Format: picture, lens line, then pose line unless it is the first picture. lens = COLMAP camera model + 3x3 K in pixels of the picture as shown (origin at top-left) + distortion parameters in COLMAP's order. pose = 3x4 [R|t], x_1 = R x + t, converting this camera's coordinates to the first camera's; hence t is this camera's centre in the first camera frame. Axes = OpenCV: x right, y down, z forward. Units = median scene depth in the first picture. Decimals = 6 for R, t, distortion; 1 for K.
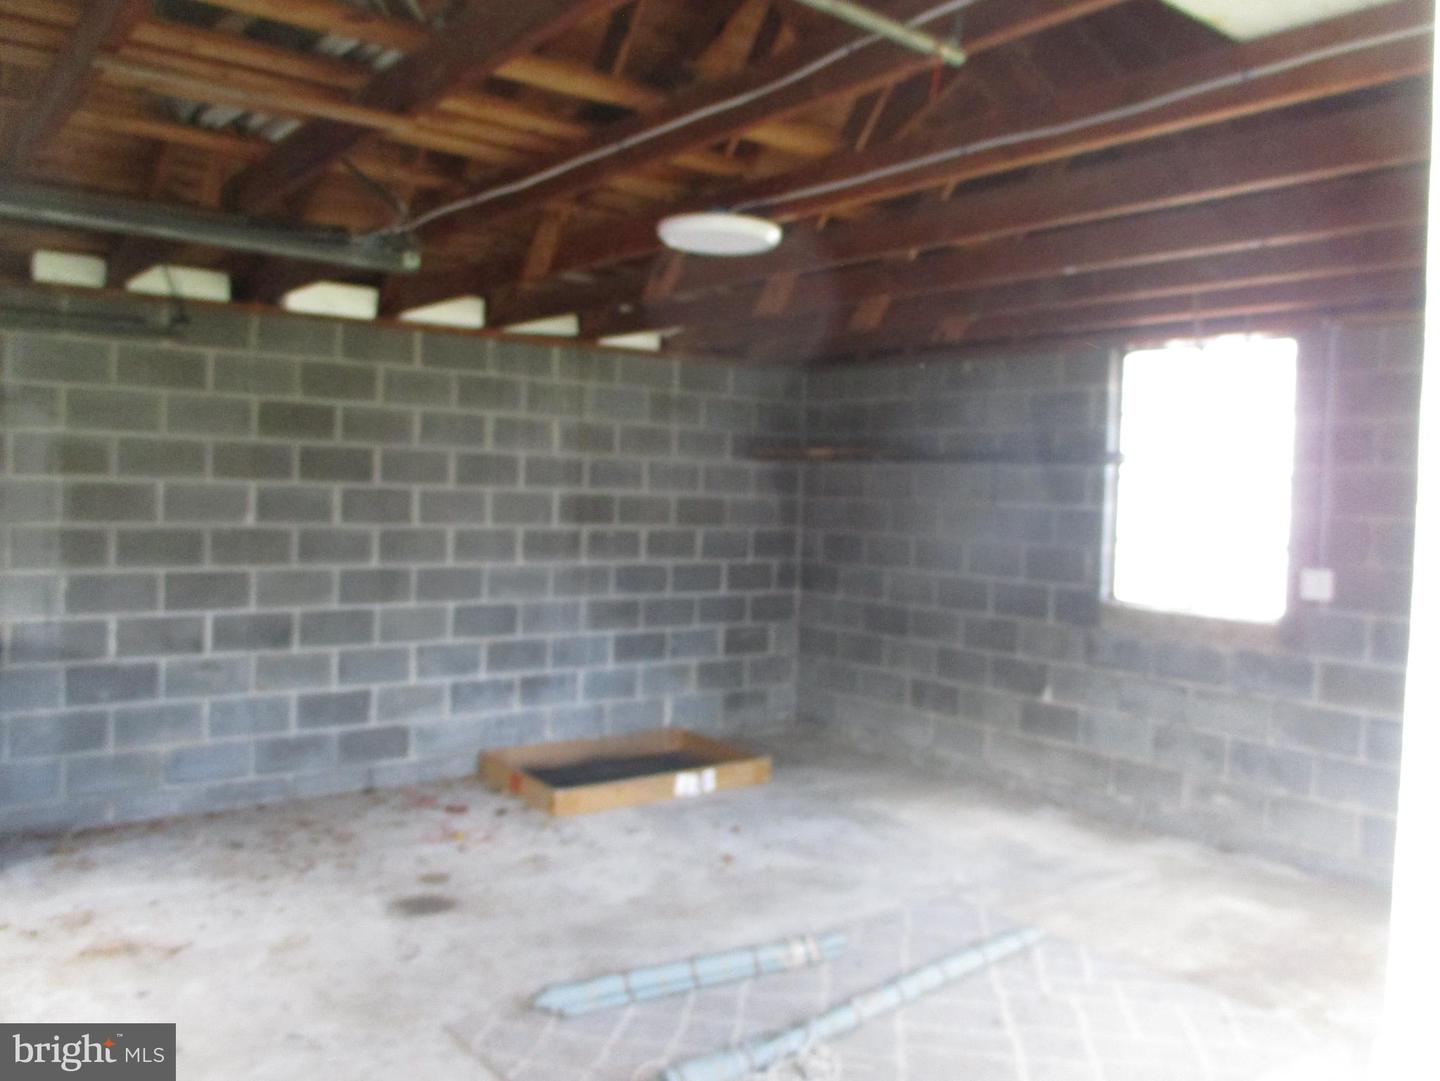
lens RADIAL K [[1211.1, 0, 729.3], [0, 1211.1, 539.7], [0, 0, 1]] dist [-0.013510, -0.004492]
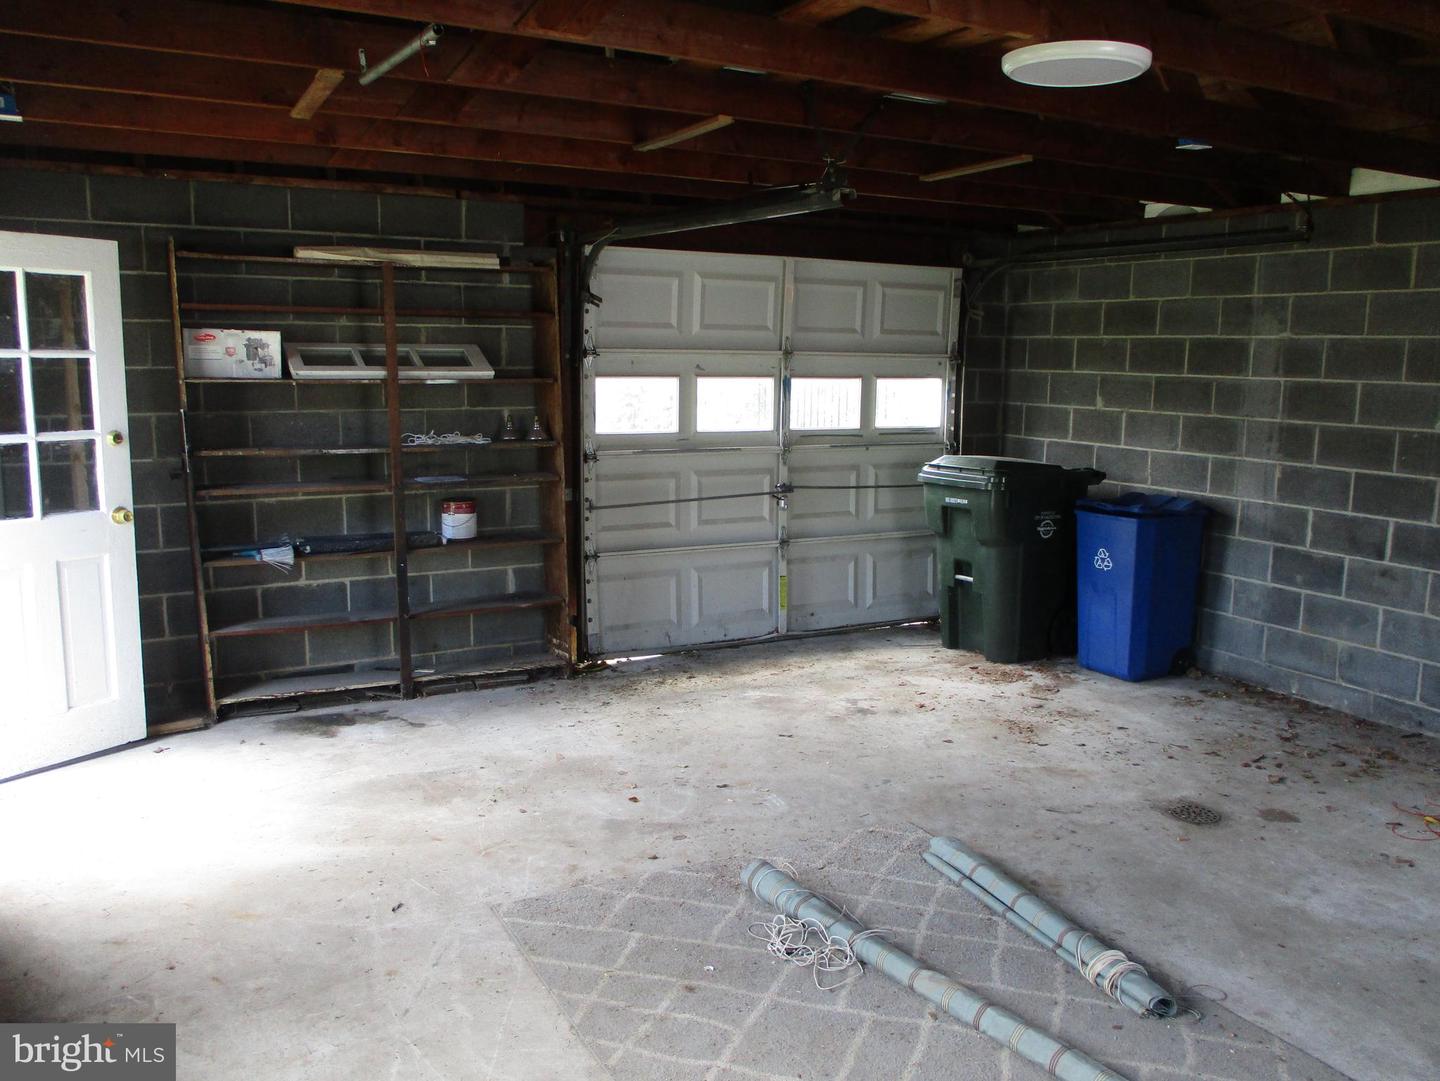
lens RADIAL K [[1211.1, 0, 729.1], [0, 1211.1, 539.4], [0, 0, 1]] dist [-0.013510, -0.004492]
pose [[-0.156017, 0.119545, -0.980494, 0.652935], [-0.064408, 0.989305, 0.130868, -0.017068], [0.985652, 0.083569, -0.146648, 0.672499]]
